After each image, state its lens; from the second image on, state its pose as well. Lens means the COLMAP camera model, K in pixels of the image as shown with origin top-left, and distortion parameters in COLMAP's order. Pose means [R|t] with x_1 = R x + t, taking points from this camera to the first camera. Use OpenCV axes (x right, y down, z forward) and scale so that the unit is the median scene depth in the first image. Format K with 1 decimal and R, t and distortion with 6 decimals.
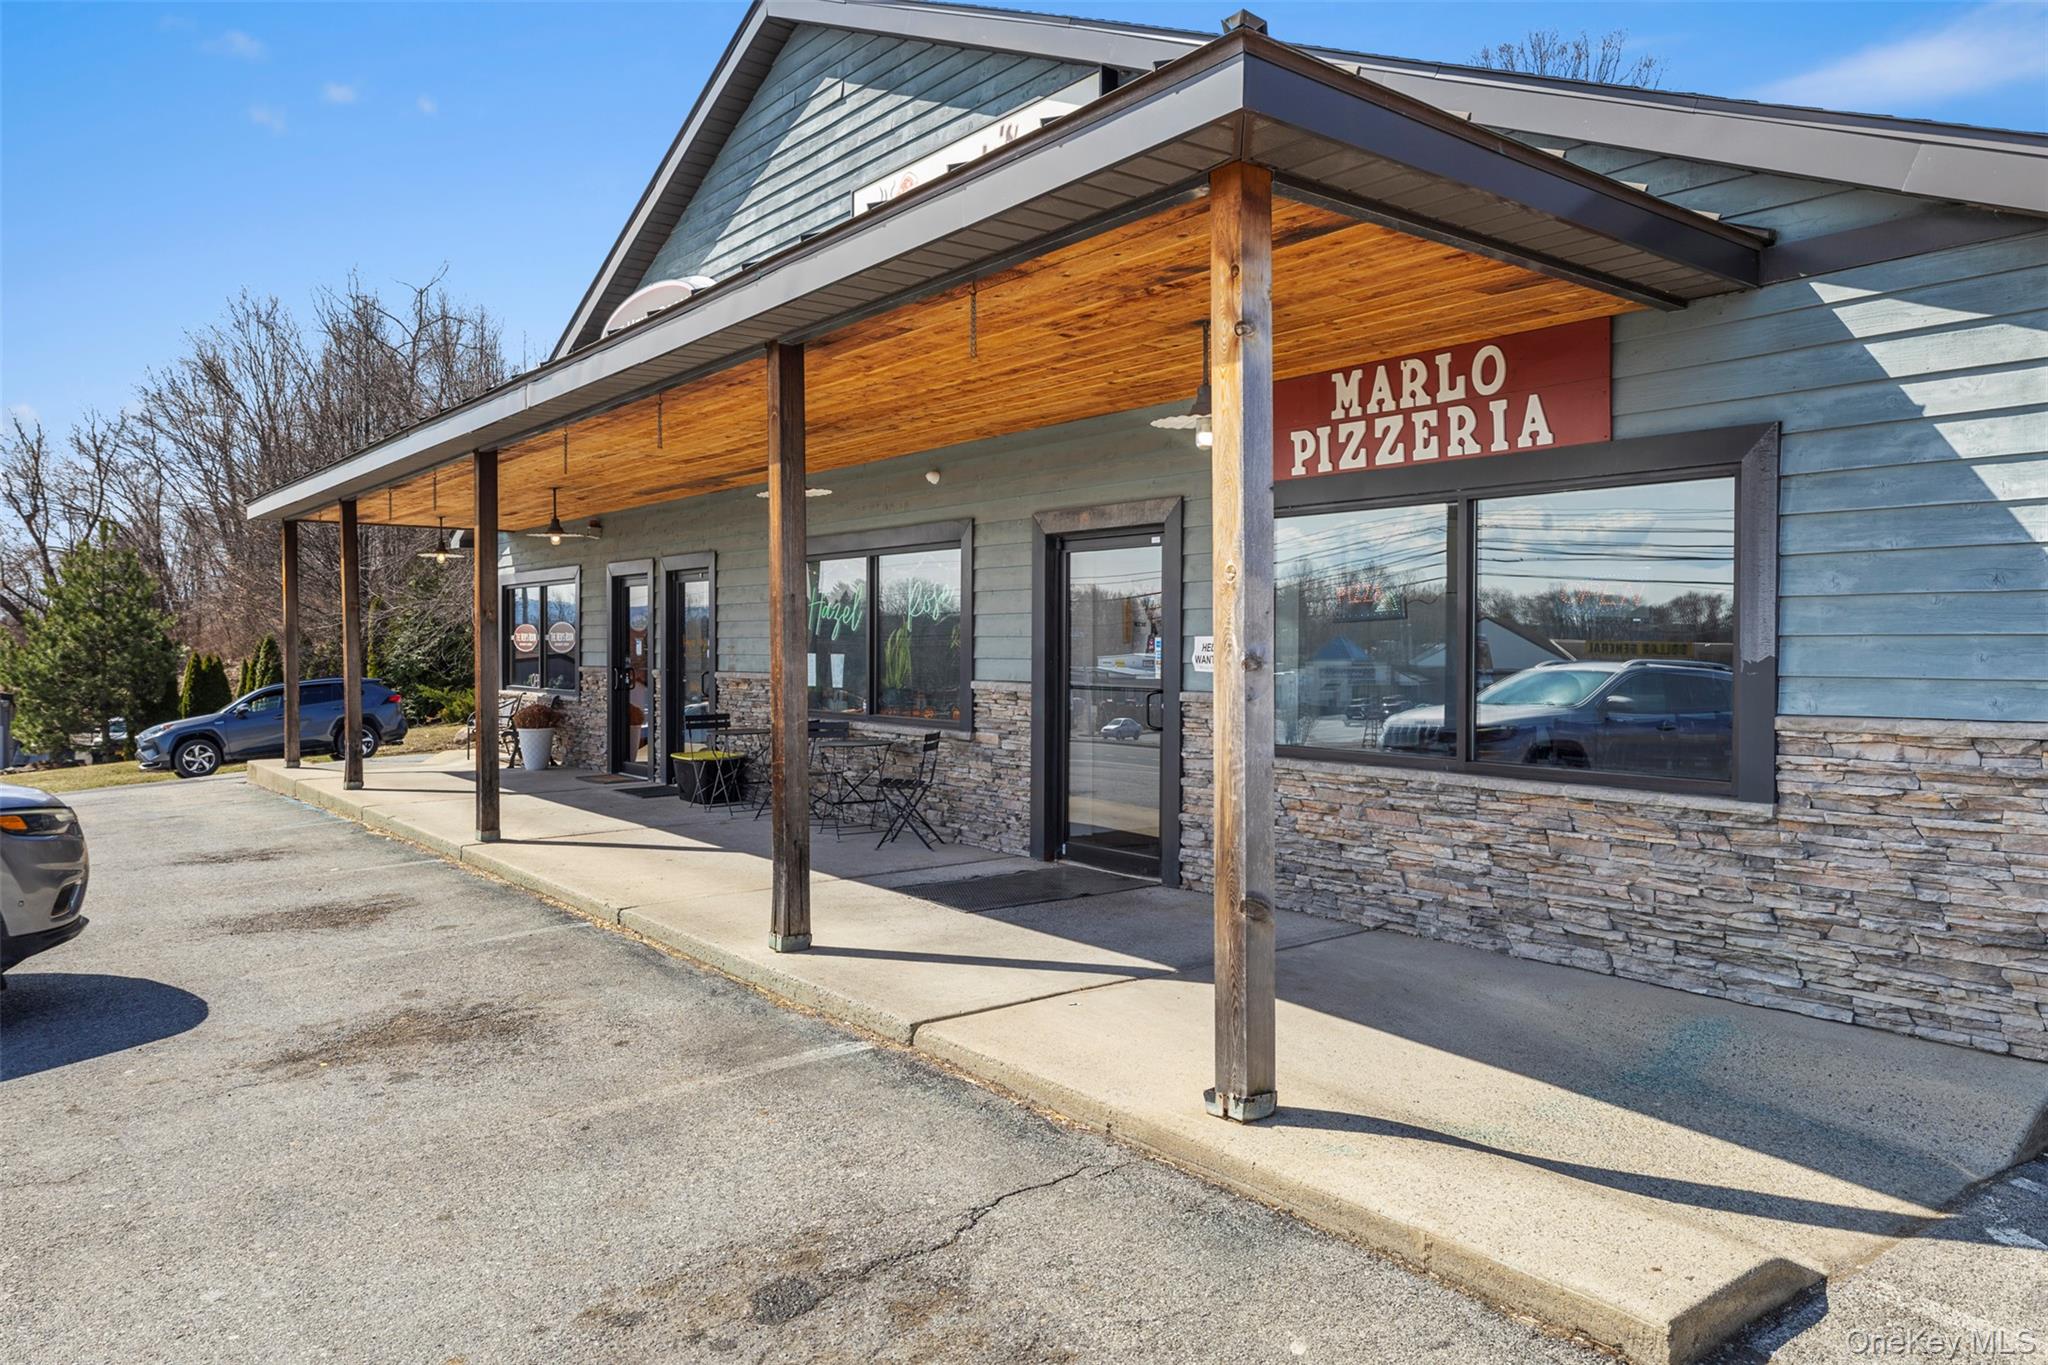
lens RADIAL K [[1390.2, 0, 1037.3], [0, 1390.2, 668.6], [0, 0, 1]] dist [0.000741, -0.001332]
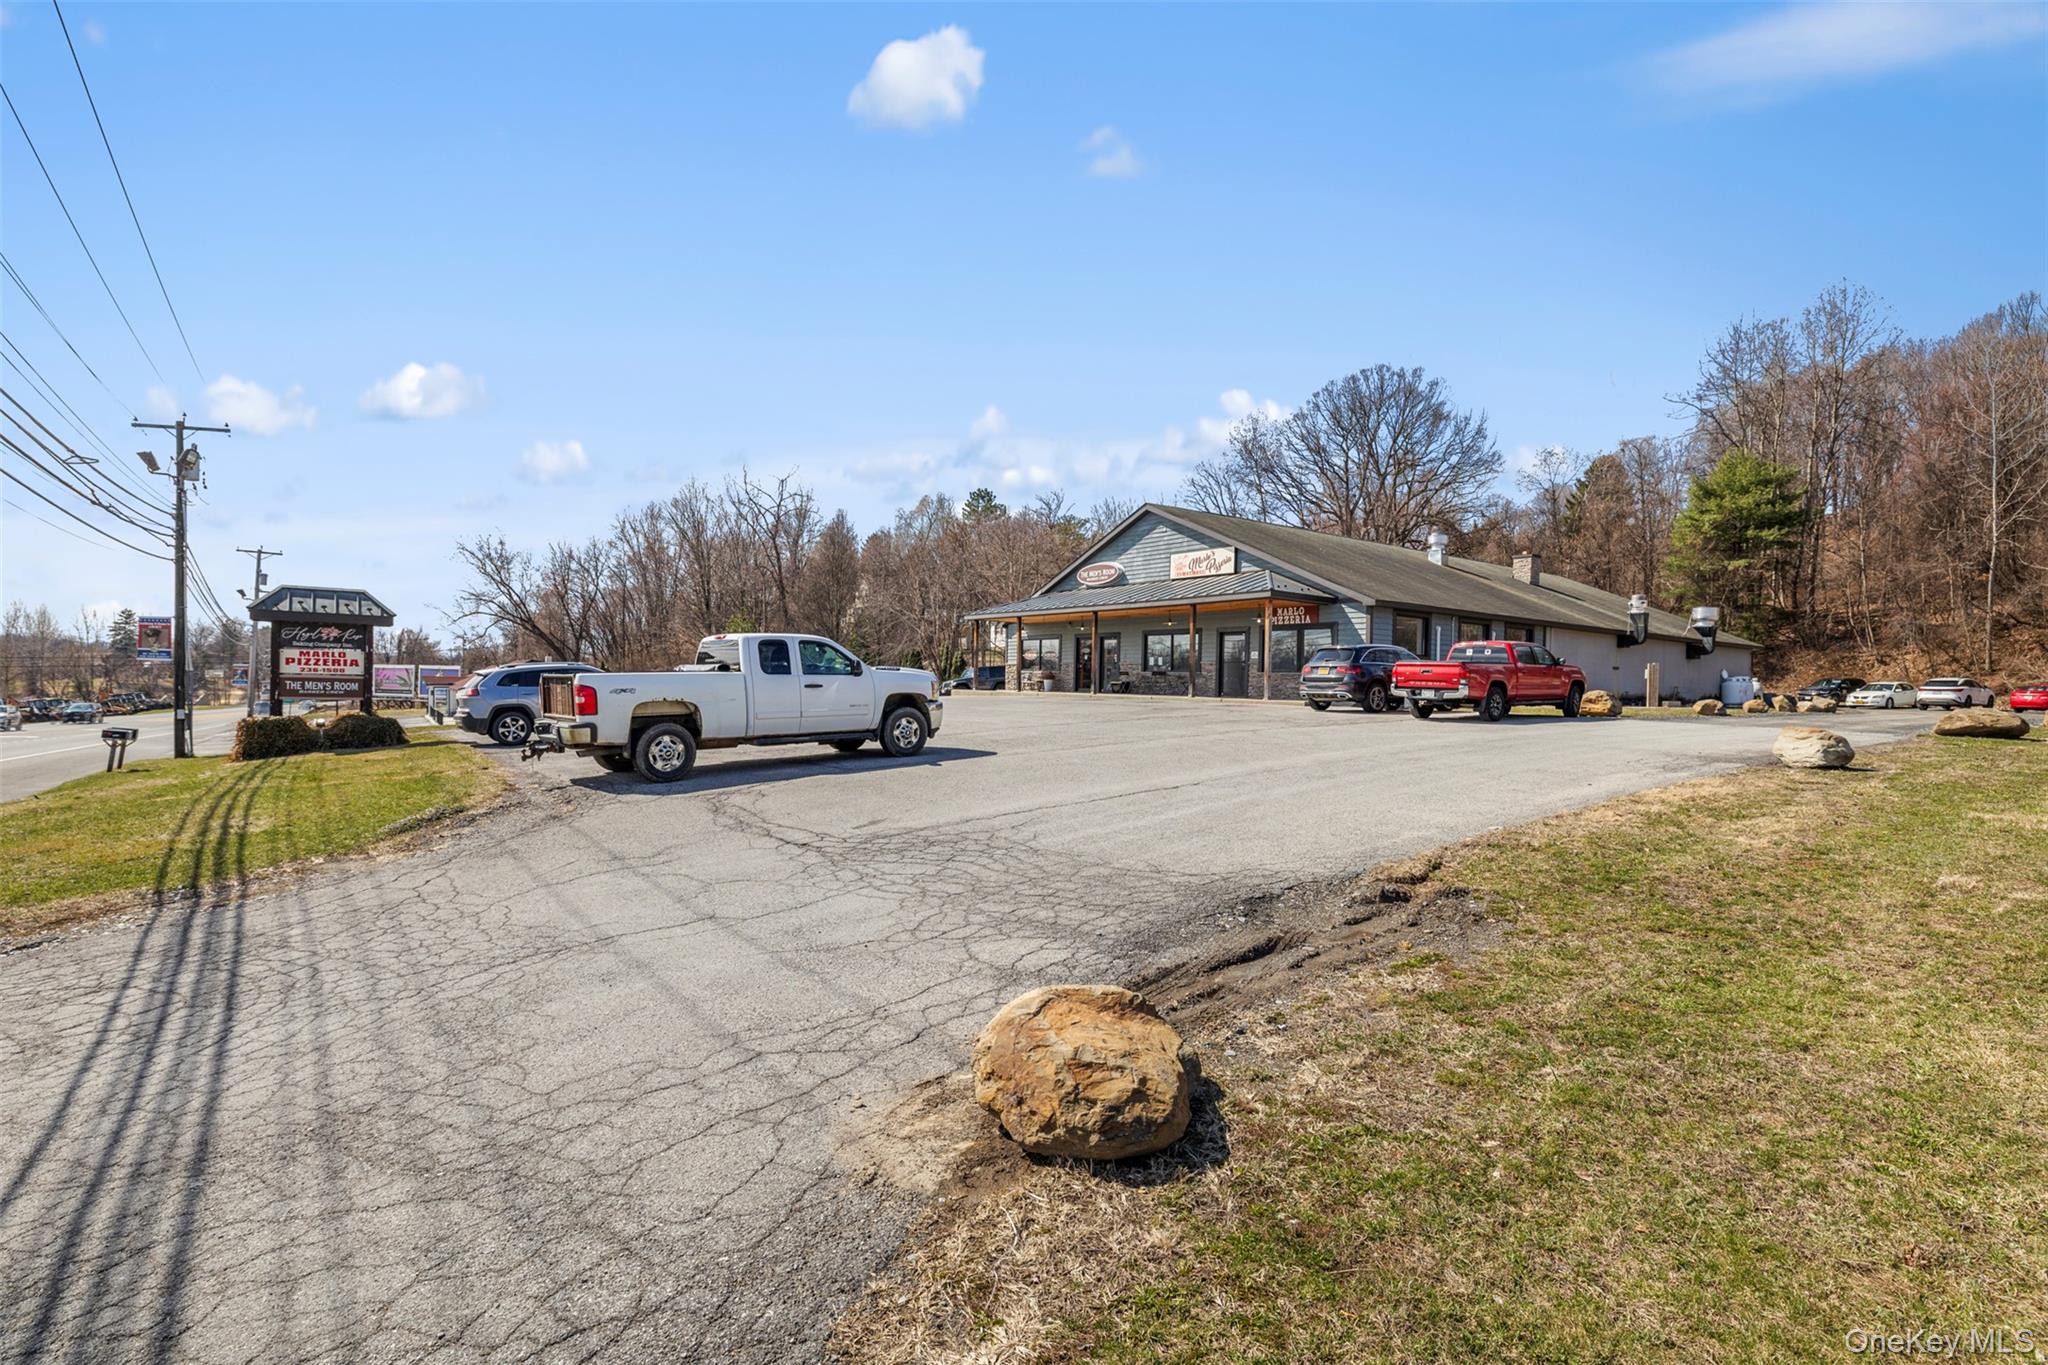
lens RADIAL K [[980.9, 0, 1018.5], [0, 980.9, 684.6], [0, 0, 1]] dist [-0.000676, -0.000646]
pose [[0.999042, 0.019244, -0.039292, -0.809630], [-0.019900, 0.999668, -0.016371, 0.233433], [0.038964, 0.017137, 0.999094, -3.615311]]
